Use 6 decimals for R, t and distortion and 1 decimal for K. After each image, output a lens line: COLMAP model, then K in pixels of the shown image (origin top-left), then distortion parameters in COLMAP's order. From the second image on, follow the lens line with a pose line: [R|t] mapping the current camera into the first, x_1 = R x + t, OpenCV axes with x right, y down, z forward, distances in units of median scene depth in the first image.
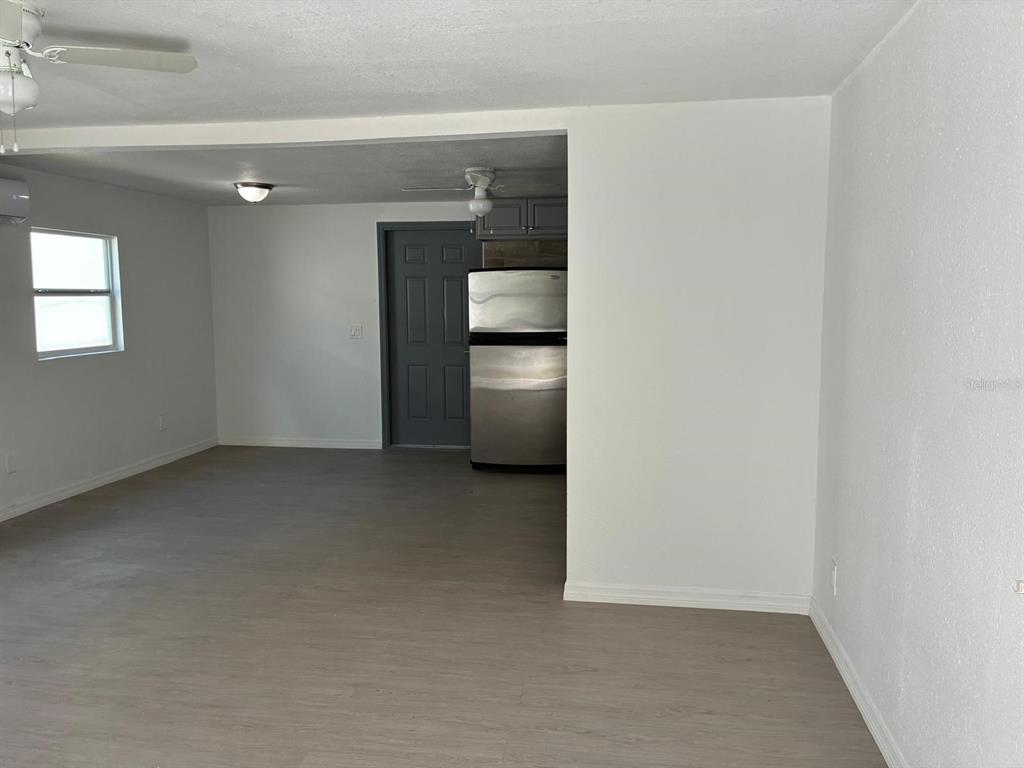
lens RADIAL K [[773.7, 0, 517.4], [0, 773.7, 377.2], [0, 0, 1]] dist [0.033216, -0.038563]
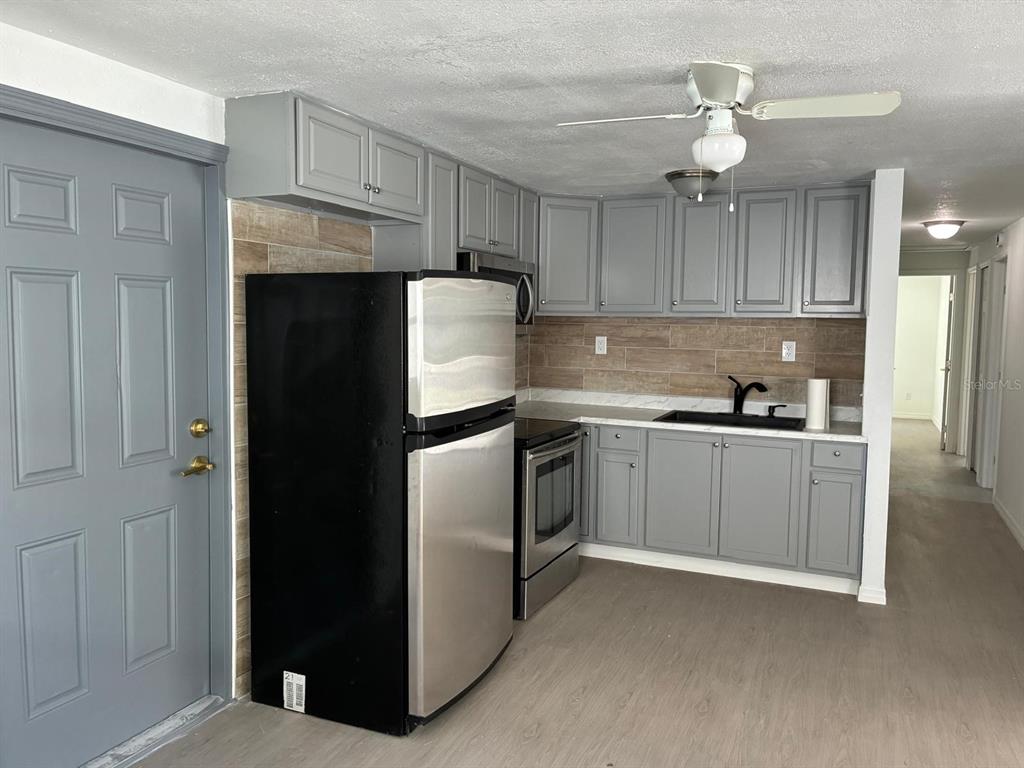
lens RADIAL K [[773.7, 0, 521.7], [0, 773.7, 378.3], [0, 0, 1]] dist [0.033216, -0.038563]
pose [[0.248631, -0.069414, 0.966108, -0.456061], [0.089541, 0.994805, 0.048433, -0.095707], [-0.964451, 0.074465, 0.253554, 0.837548]]
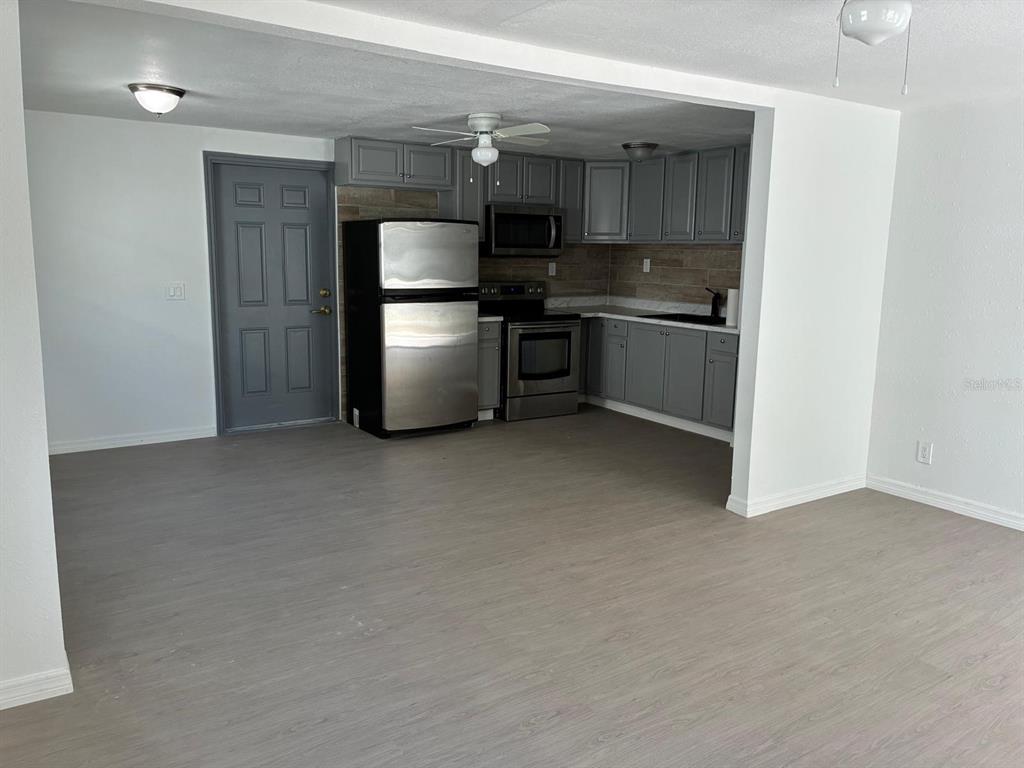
lens RADIAL K [[773.7, 0, 510.7], [0, 773.7, 380.6], [0, 0, 1]] dist [0.033216, -0.038563]
pose [[0.739795, -0.098348, 0.665606, -0.565881], [0.053917, 0.994744, 0.087053, -0.022358], [-0.670668, -0.028514, 0.741209, 0.224483]]
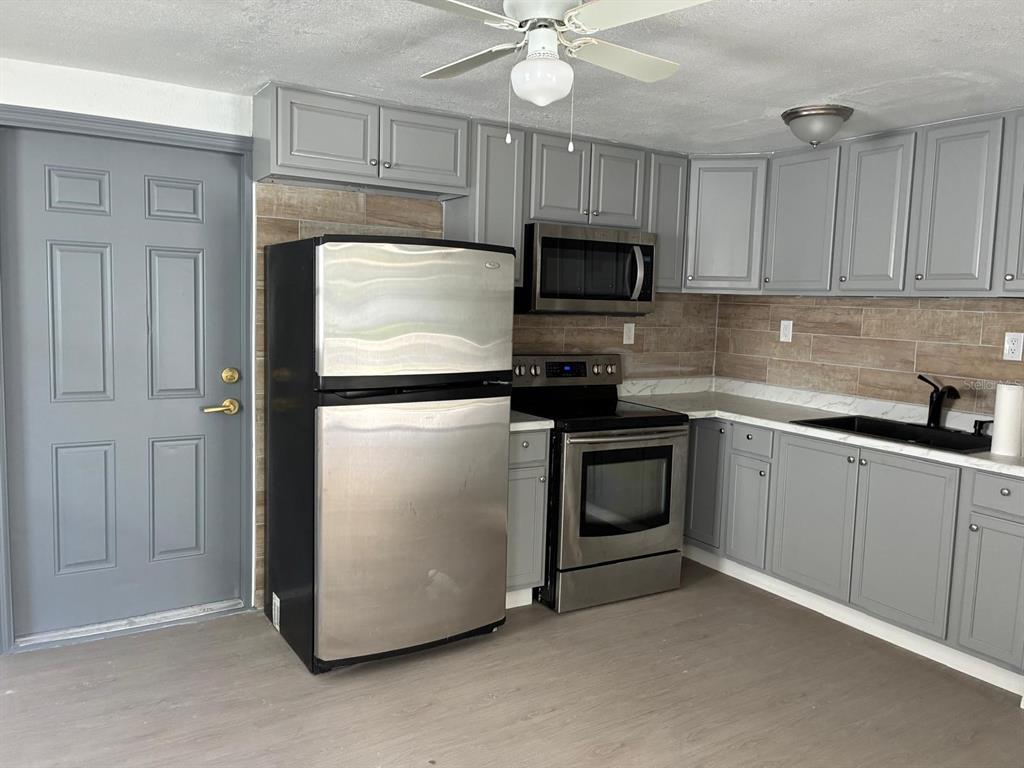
lens RADIAL K [[773.7, 0, 514.3], [0, 773.7, 374.6], [0, 0, 1]] dist [0.033216, -0.038563]
pose [[0.753861, -0.036531, 0.656018, -0.271060], [0.036813, 0.999233, 0.013339, -0.061505], [-0.656002, 0.014094, 0.754628, 0.589959]]
